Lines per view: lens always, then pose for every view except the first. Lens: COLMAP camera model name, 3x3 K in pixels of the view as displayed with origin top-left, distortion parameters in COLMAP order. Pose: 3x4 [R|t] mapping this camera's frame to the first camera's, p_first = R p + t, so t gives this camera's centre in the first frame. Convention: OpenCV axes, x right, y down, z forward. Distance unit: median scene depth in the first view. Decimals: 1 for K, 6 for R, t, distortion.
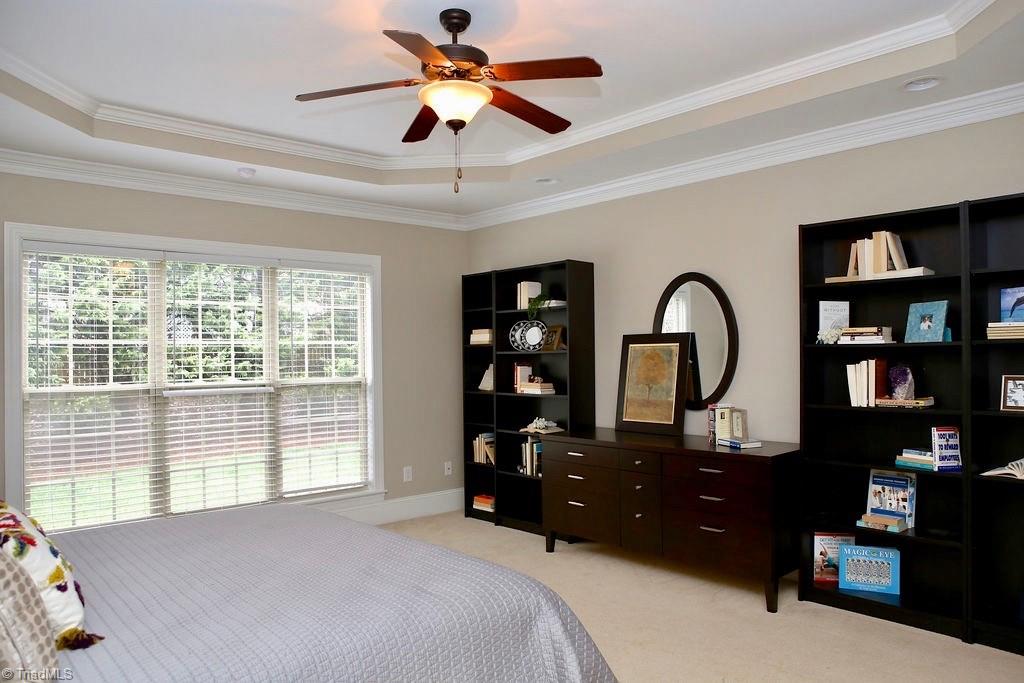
lens RADIAL K [[701.2, 0, 518.2], [0, 701.2, 345.4], [0, 0, 1]] dist [-0.086947, 0.038307]
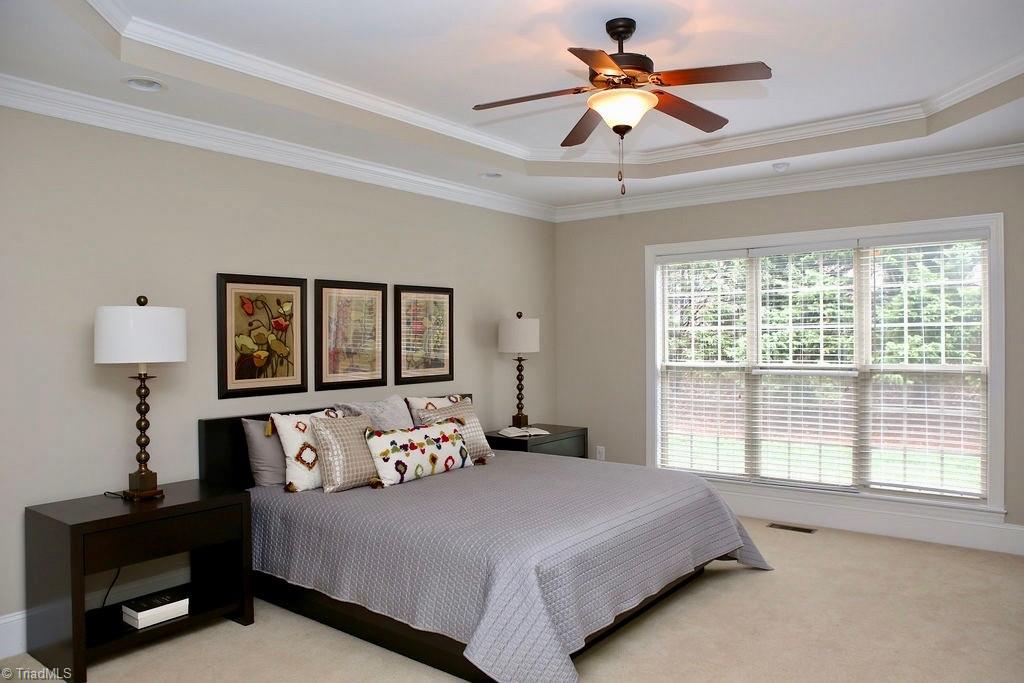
lens RADIAL K [[701.2, 0, 518.8], [0, 701.2, 340.7], [0, 0, 1]] dist [-0.086947, 0.038307]
pose [[0.168641, 0.007120, -0.985652, 0.510457], [0.016168, 0.999819, 0.009989, -0.000479], [0.985545, -0.017620, 0.168495, 0.364014]]
